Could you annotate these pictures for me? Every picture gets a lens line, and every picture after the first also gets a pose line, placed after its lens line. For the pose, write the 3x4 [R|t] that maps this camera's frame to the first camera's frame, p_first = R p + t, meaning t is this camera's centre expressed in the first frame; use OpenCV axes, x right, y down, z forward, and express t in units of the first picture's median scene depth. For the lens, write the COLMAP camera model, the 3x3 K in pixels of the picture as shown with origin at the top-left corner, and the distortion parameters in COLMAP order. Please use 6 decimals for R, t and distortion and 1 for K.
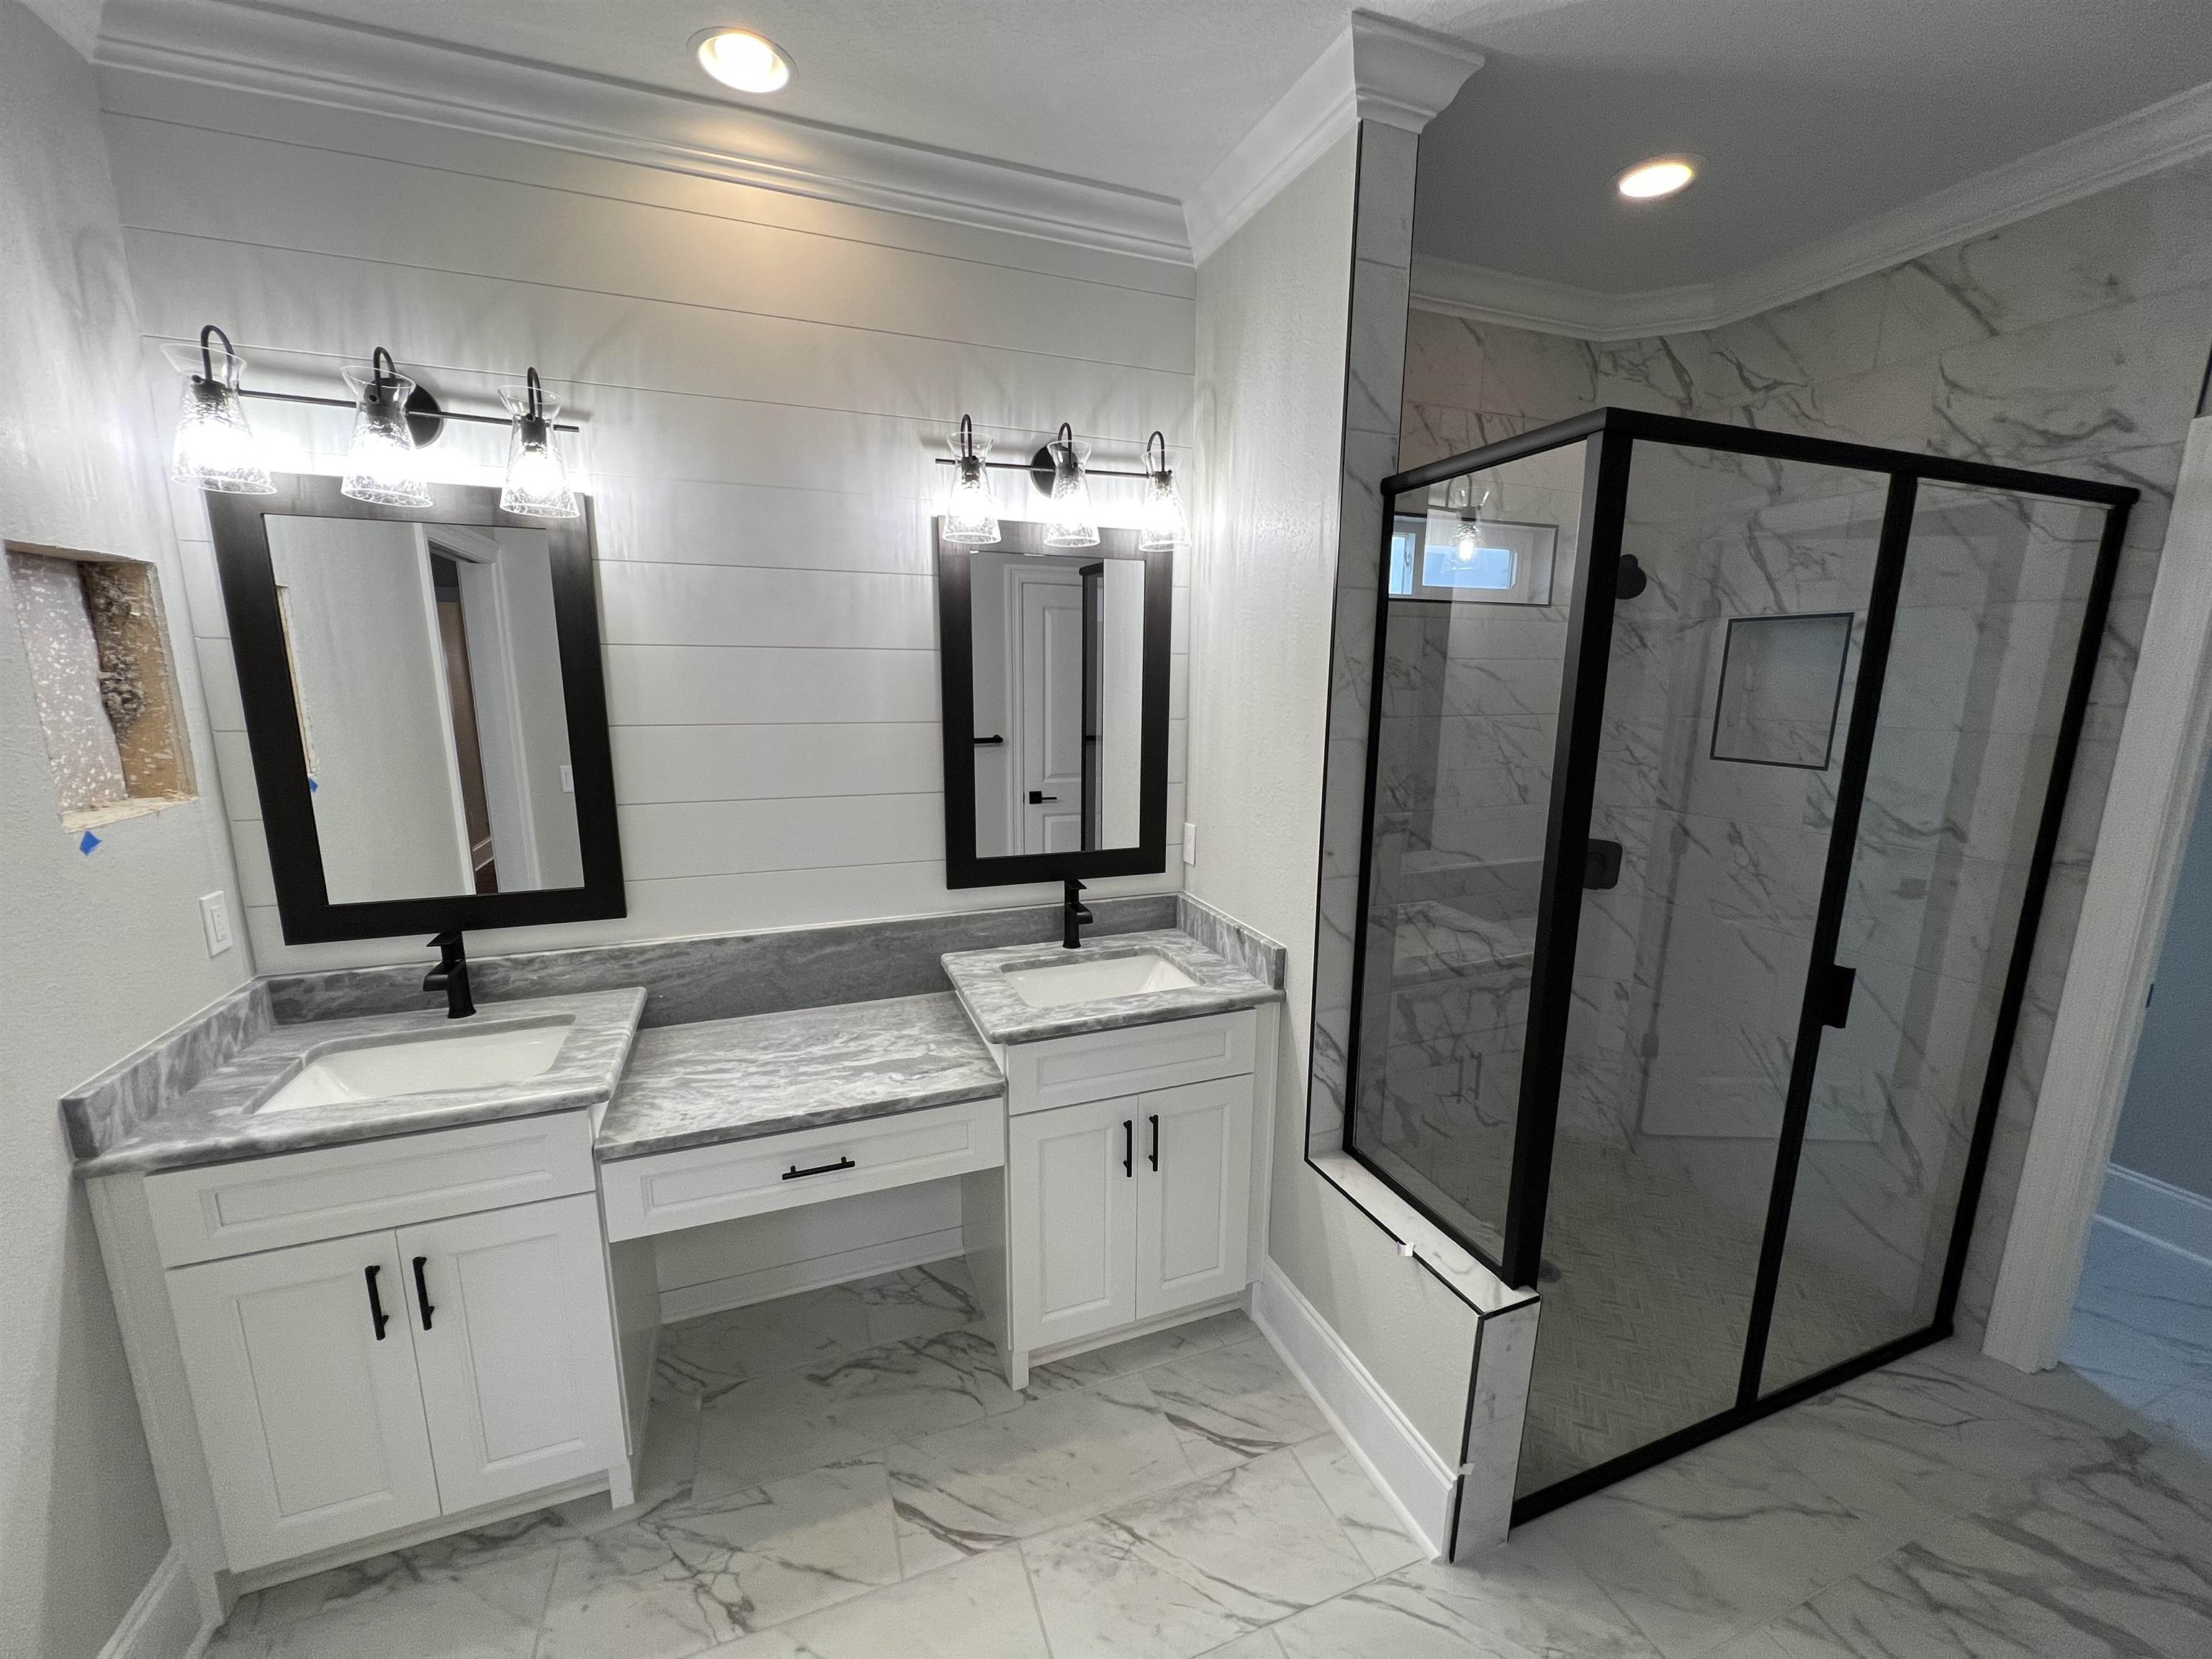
lens RADIAL K [[878.6, 0, 1122.5], [0, 878.6, 841.6], [0, 0, 1]] dist [-0.001989, 0.000395]
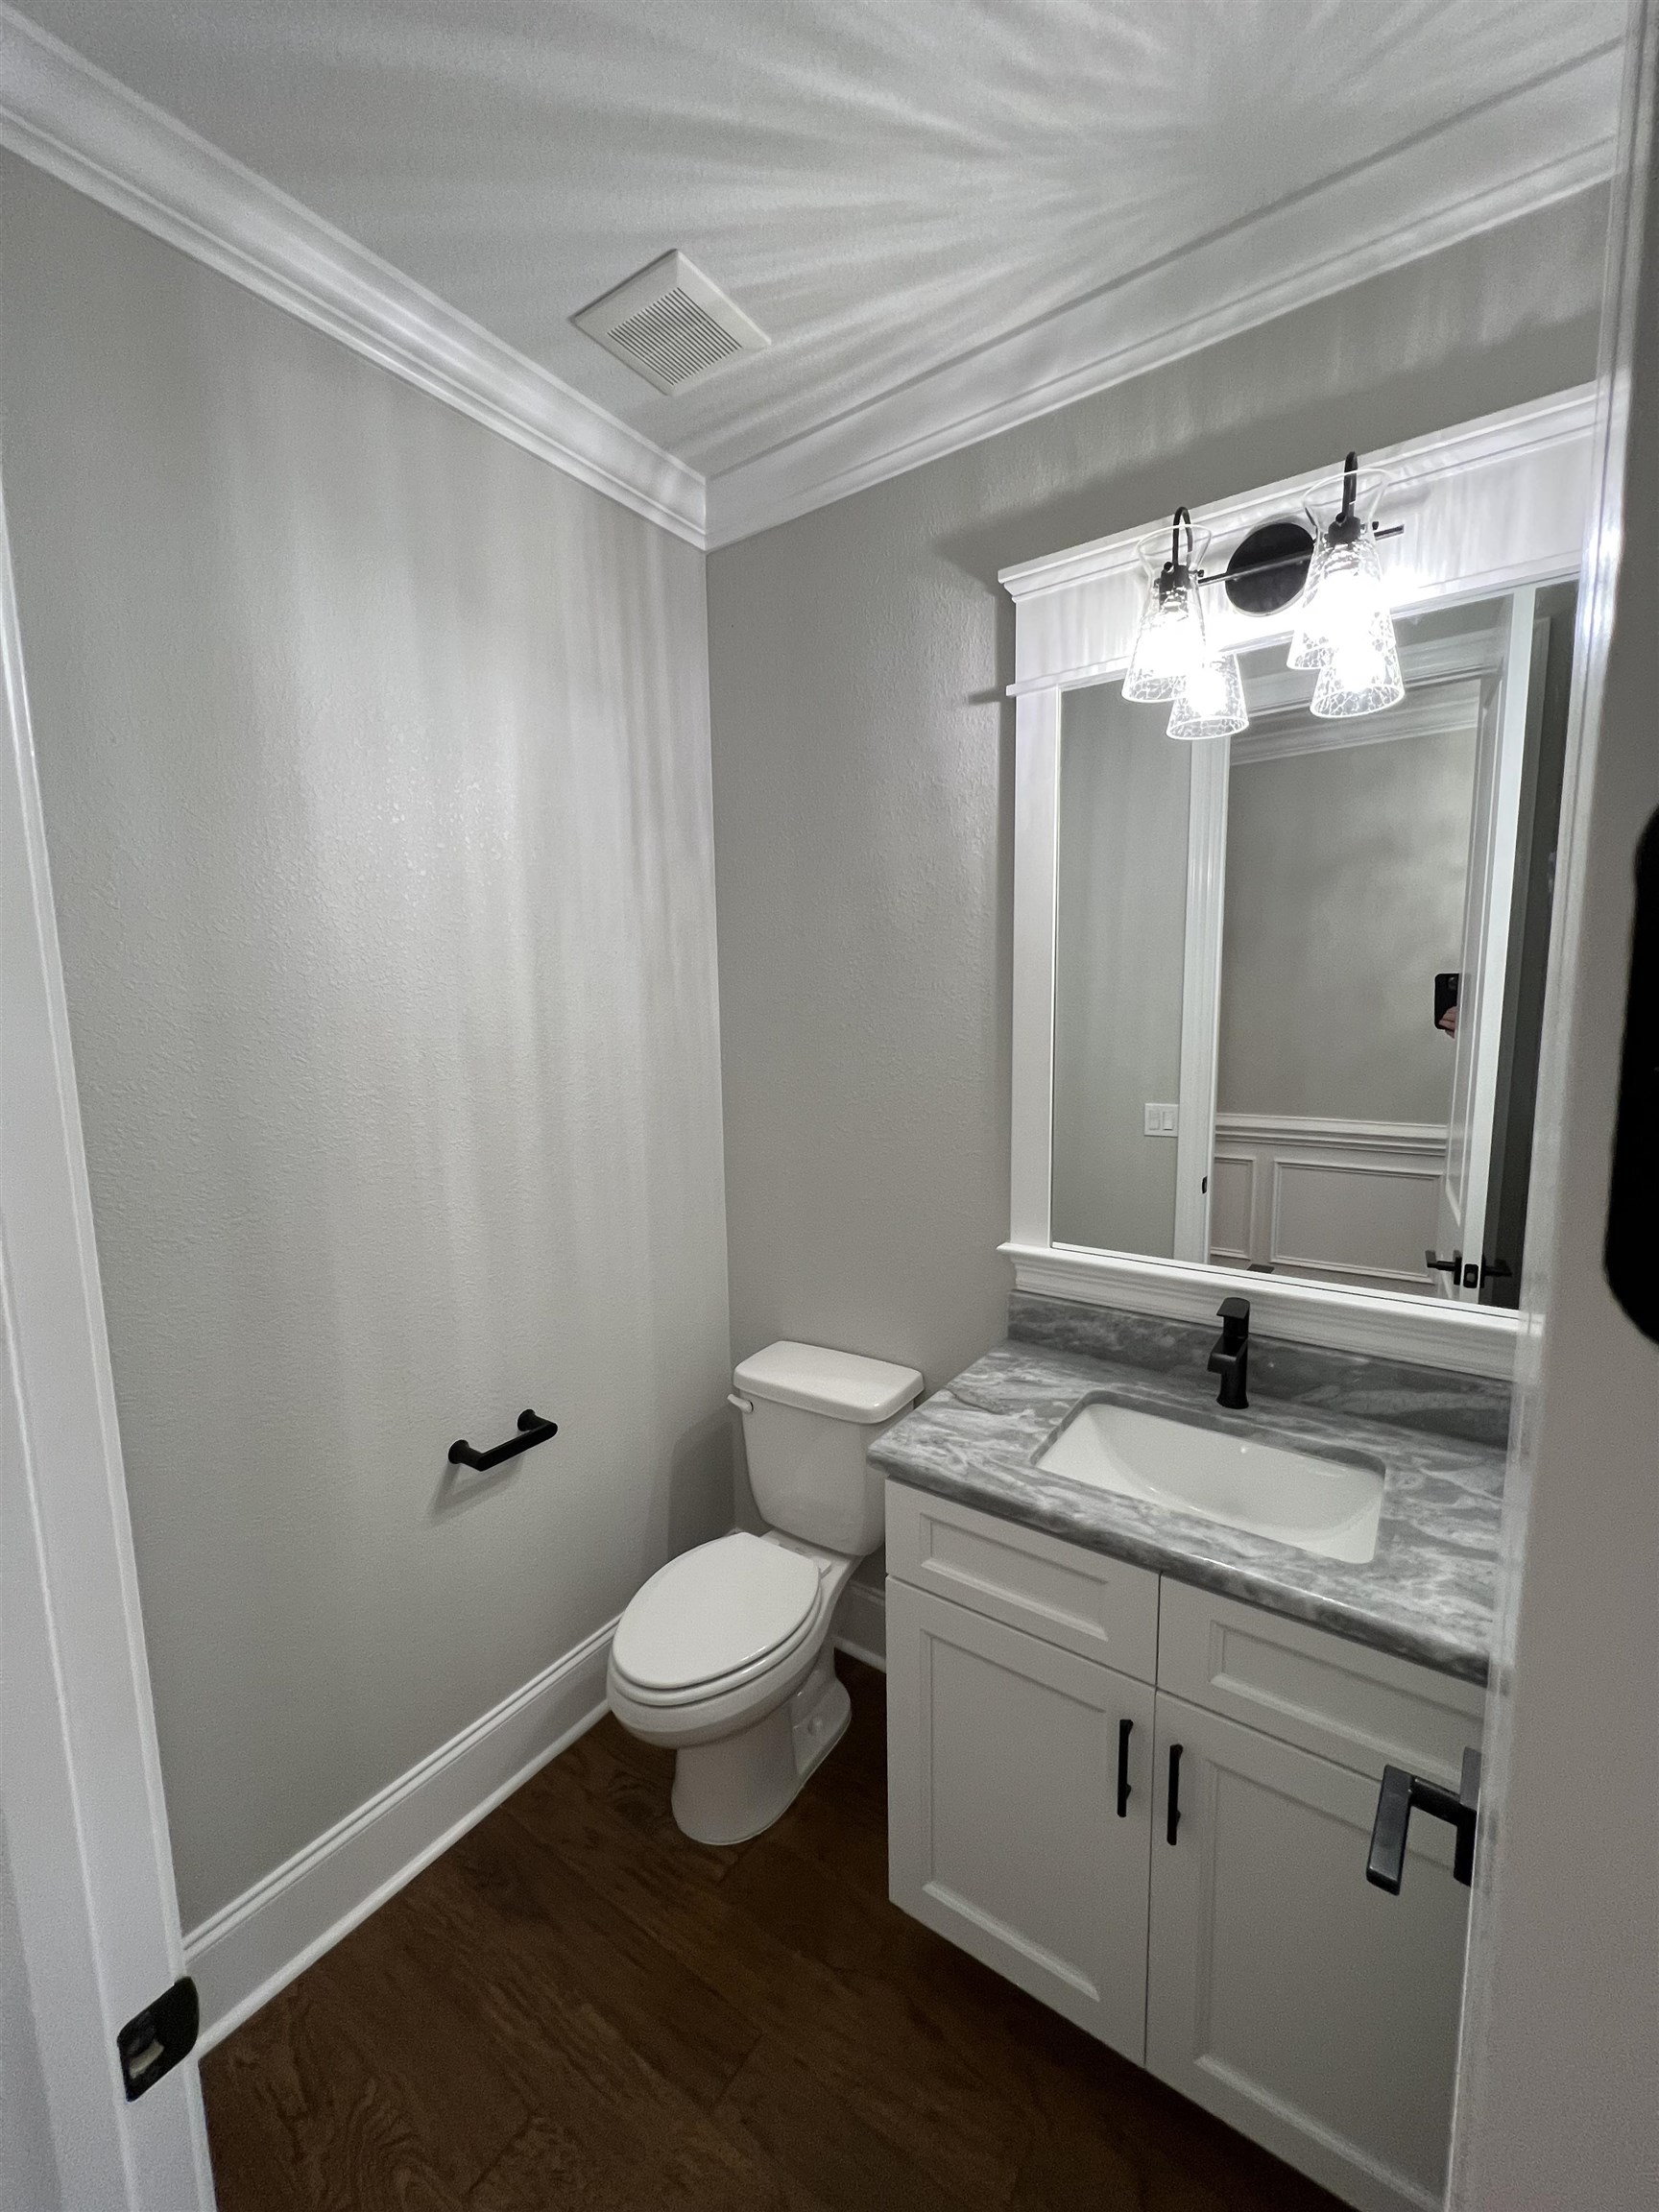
lens RADIAL K [[878.6, 0, 831.1], [0, 878.6, 1105.2], [0, 0, 1]] dist [-0.001989, 0.000395]
pose [[0.556879, 0.086146, -0.826114, -0.300918], [-0.139711, 0.990151, 0.009073, -0.026586], [0.818759, 0.110365, 0.563430, 0.209113]]
